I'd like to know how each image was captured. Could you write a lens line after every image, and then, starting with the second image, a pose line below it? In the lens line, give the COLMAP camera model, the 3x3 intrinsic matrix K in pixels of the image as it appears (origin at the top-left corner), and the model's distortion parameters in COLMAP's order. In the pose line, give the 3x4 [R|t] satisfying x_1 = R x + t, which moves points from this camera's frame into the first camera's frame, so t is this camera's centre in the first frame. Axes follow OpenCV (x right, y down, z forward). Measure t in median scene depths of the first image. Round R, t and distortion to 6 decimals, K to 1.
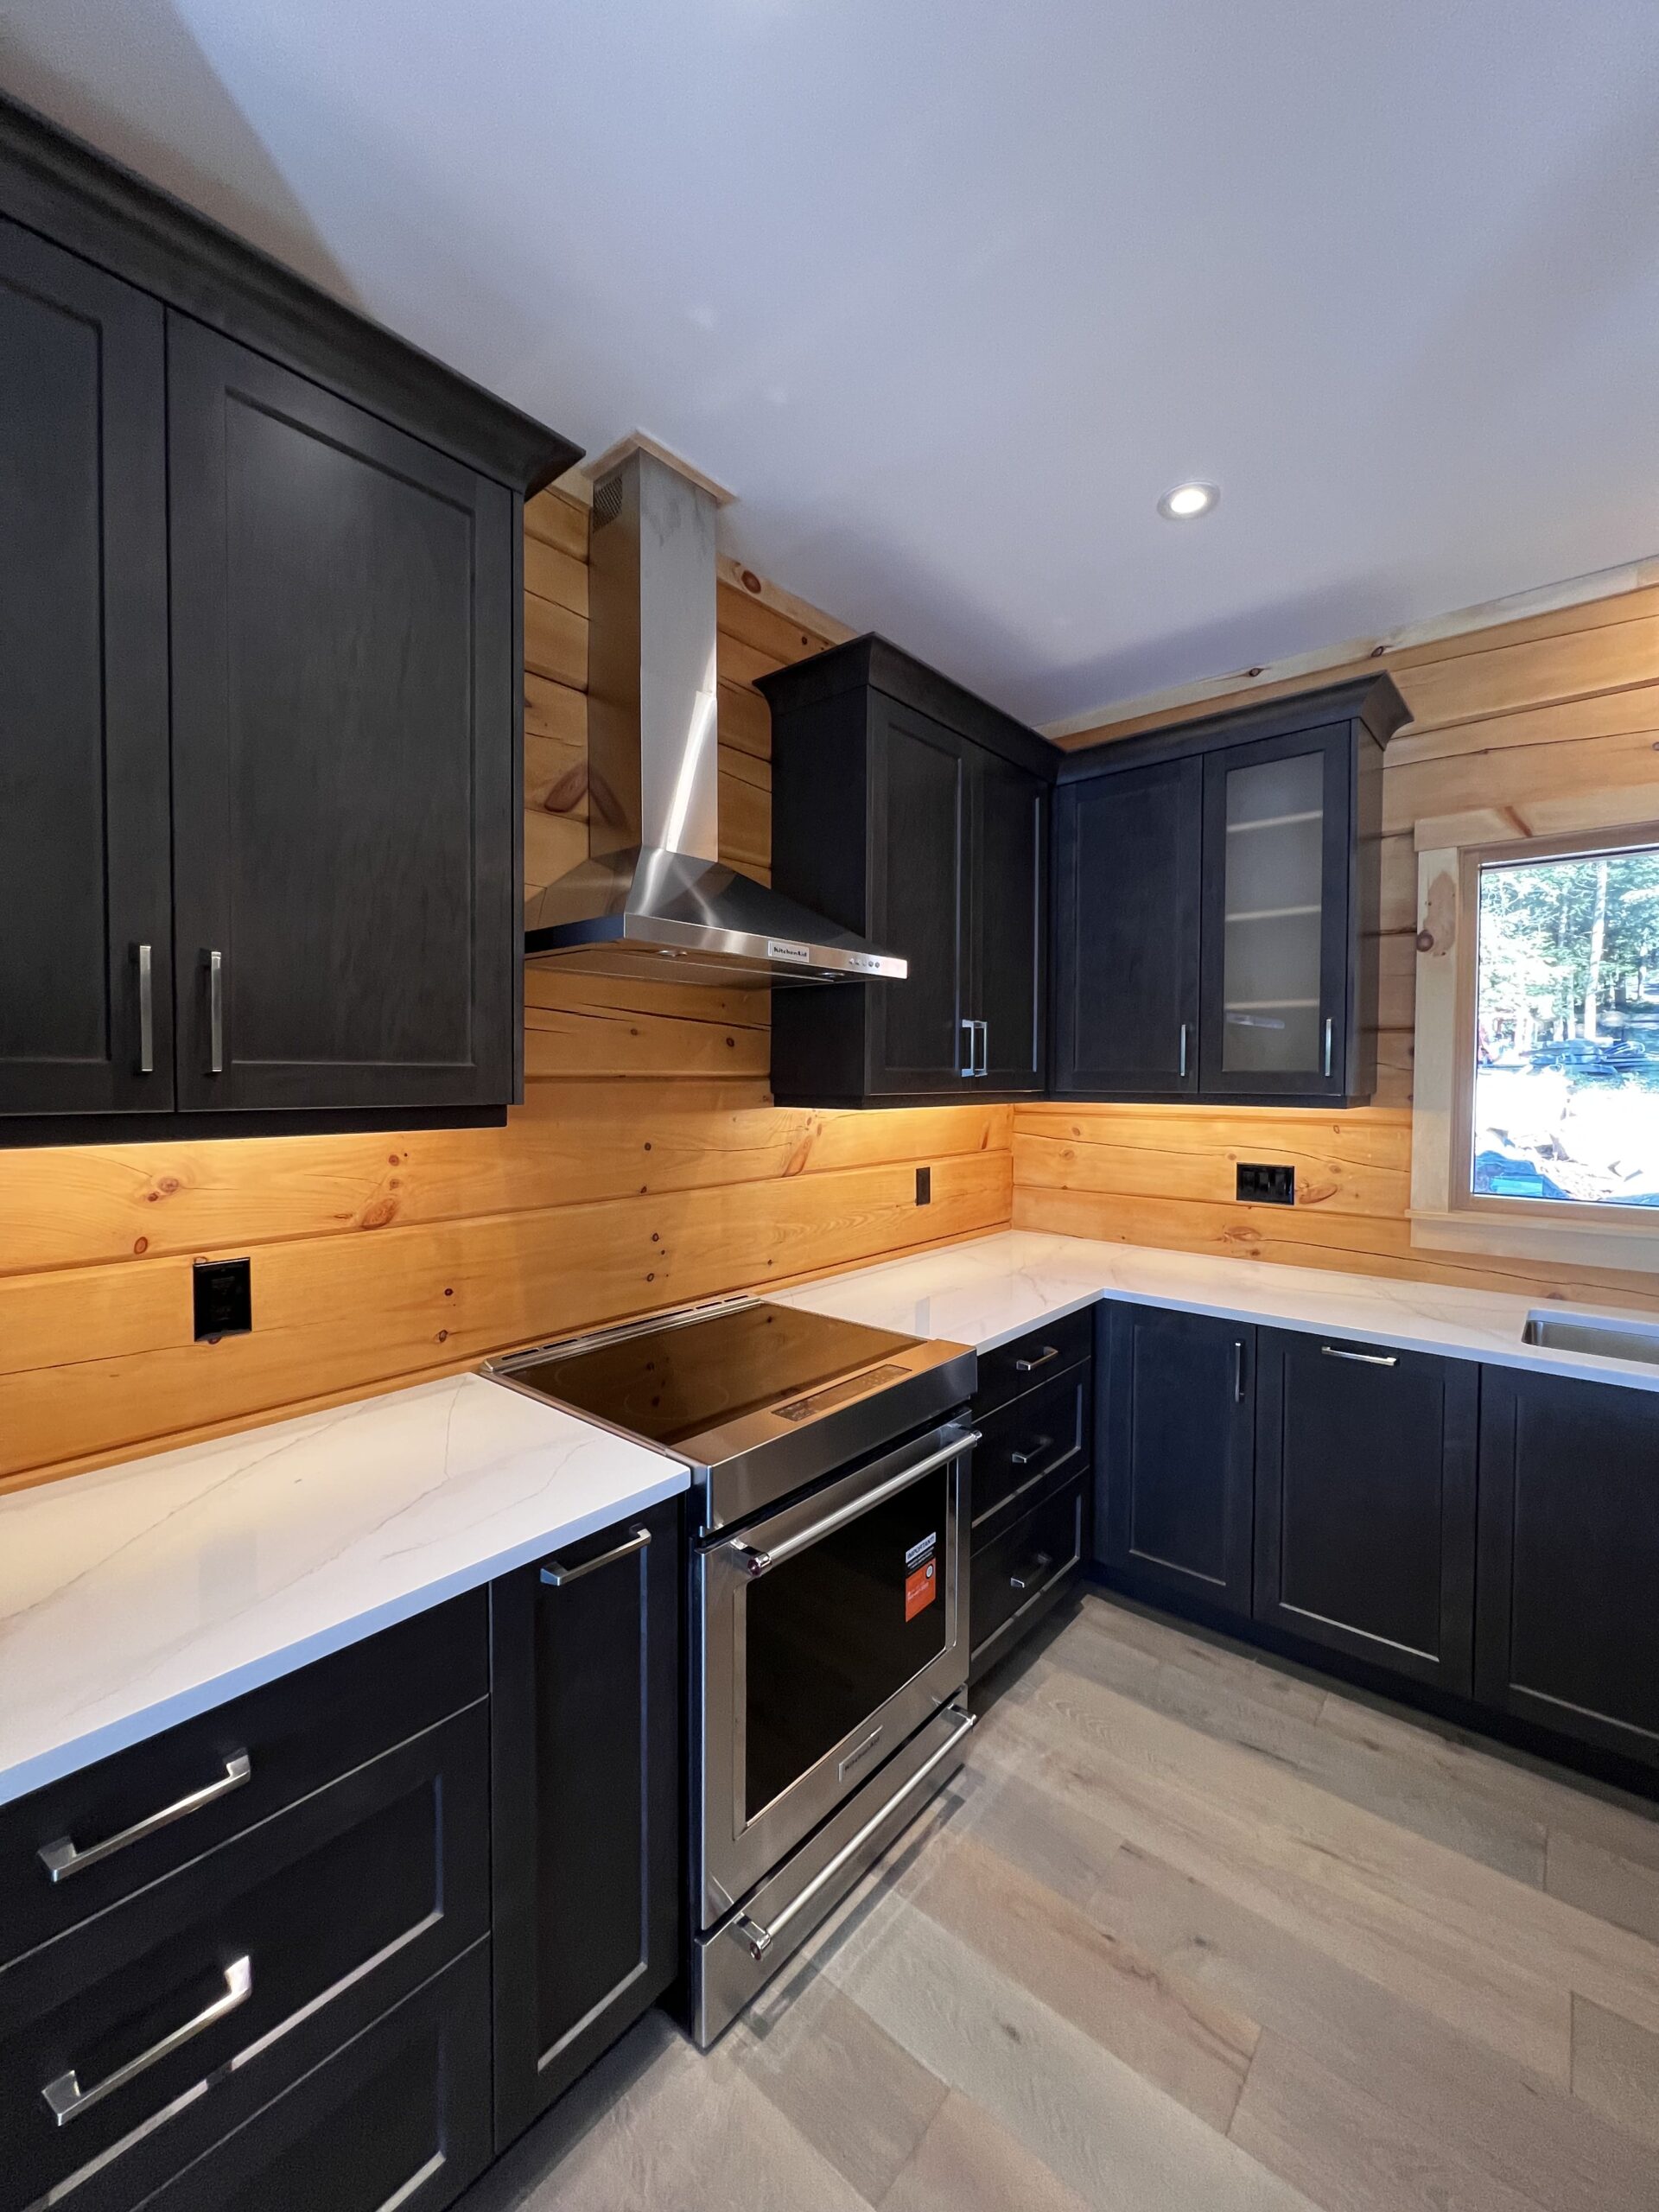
lens RADIAL K [[881.8, 0, 839.5], [0, 881.8, 1096.6], [0, 0, 1]] dist [-0.000657, -0.000036]
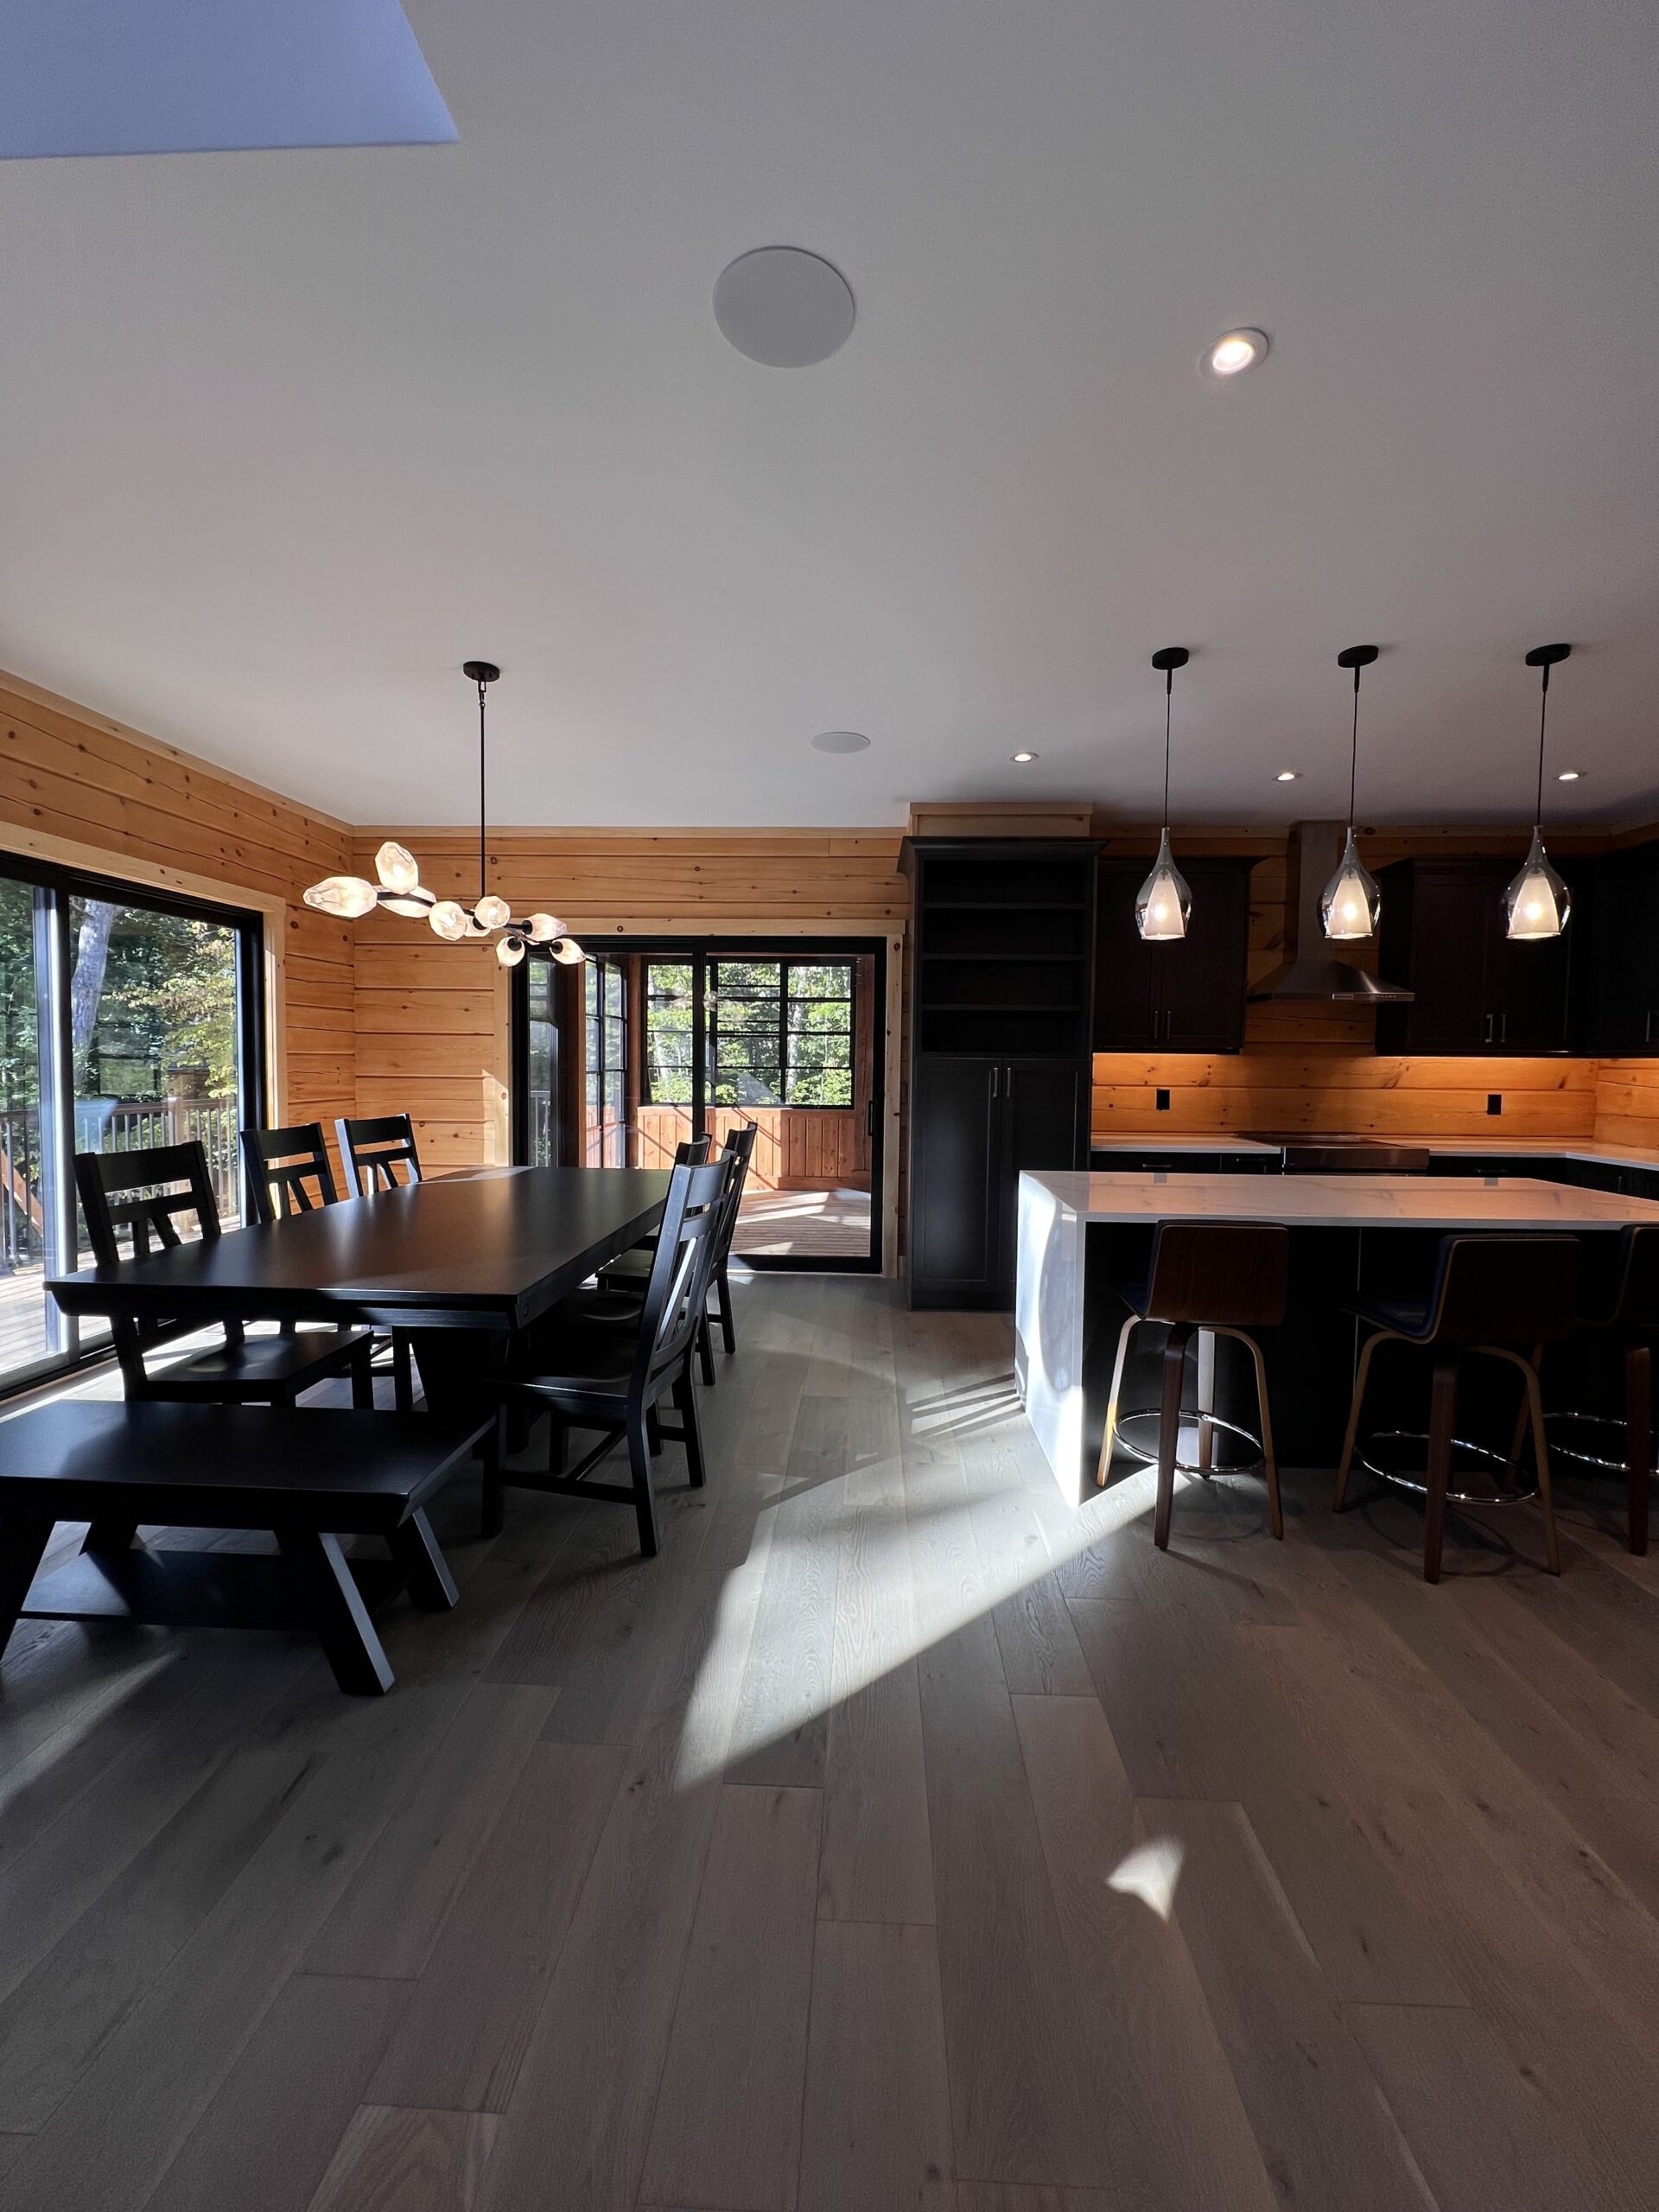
lens RADIAL K [[893.9, 0, 838.3], [0, 893.9, 1102.4], [0, 0, 1]] dist [-0.001301, -0.000011]
pose [[0.609774, 0.046173, -0.791229, 0.931394], [-0.028458, 0.998933, 0.036362, 0.088429], [0.792064, 0.000344, 0.610438, -1.533126]]
